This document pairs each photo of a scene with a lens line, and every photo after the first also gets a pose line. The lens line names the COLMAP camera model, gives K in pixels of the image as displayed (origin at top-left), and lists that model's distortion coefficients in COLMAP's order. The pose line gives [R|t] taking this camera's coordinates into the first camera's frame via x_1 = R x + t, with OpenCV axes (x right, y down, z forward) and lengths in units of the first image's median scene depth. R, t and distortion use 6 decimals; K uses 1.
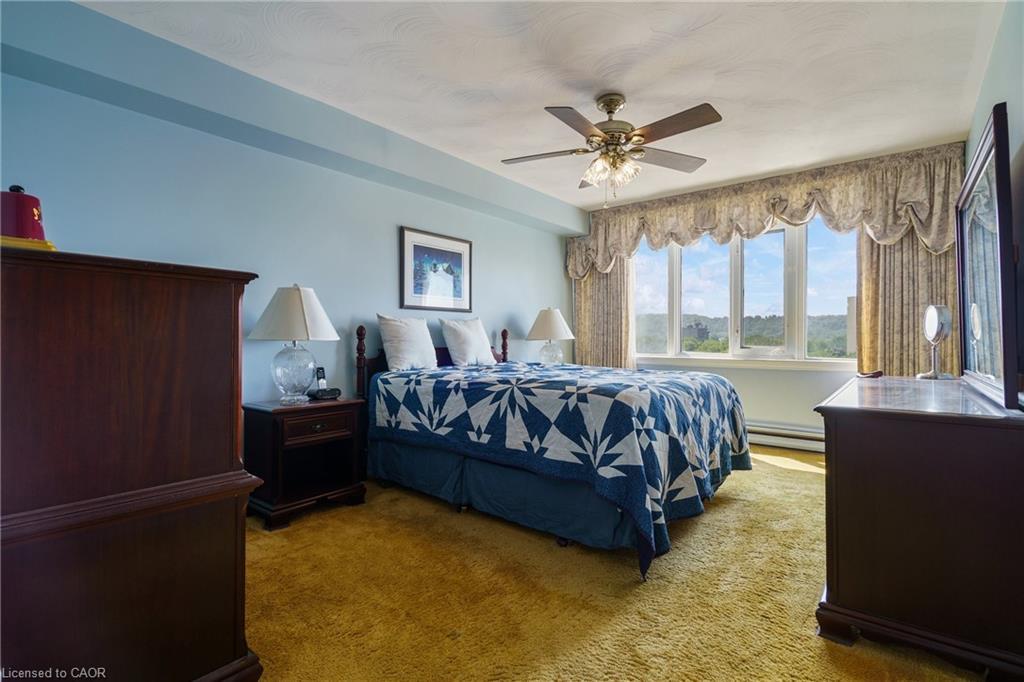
lens RADIAL K [[465.0, 0, 519.6], [0, 465.0, 343.4], [0, 0, 1]] dist [-0.002510, -0.000172]
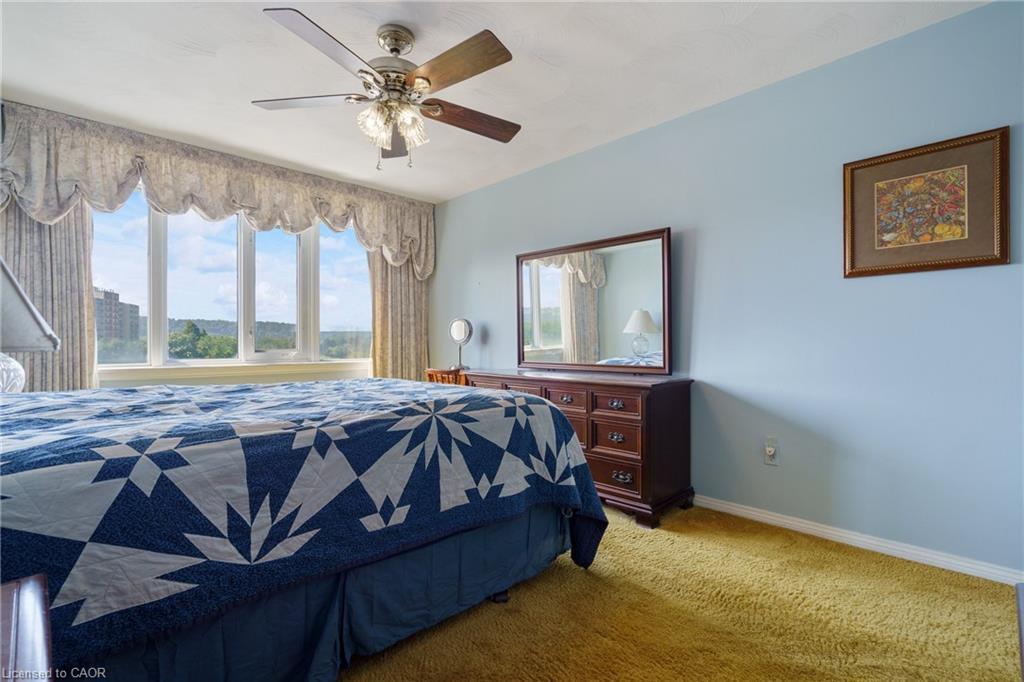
lens RADIAL K [[465.0, 0, 519.6], [0, 465.0, 343.4], [0, 0, 1]] dist [-0.002510, -0.000172]
pose [[0.140547, -0.004222, 0.990065, -0.572047], [0.009667, 0.999949, 0.002892, -0.007928], [-0.990027, 0.009164, 0.140581, 0.706593]]
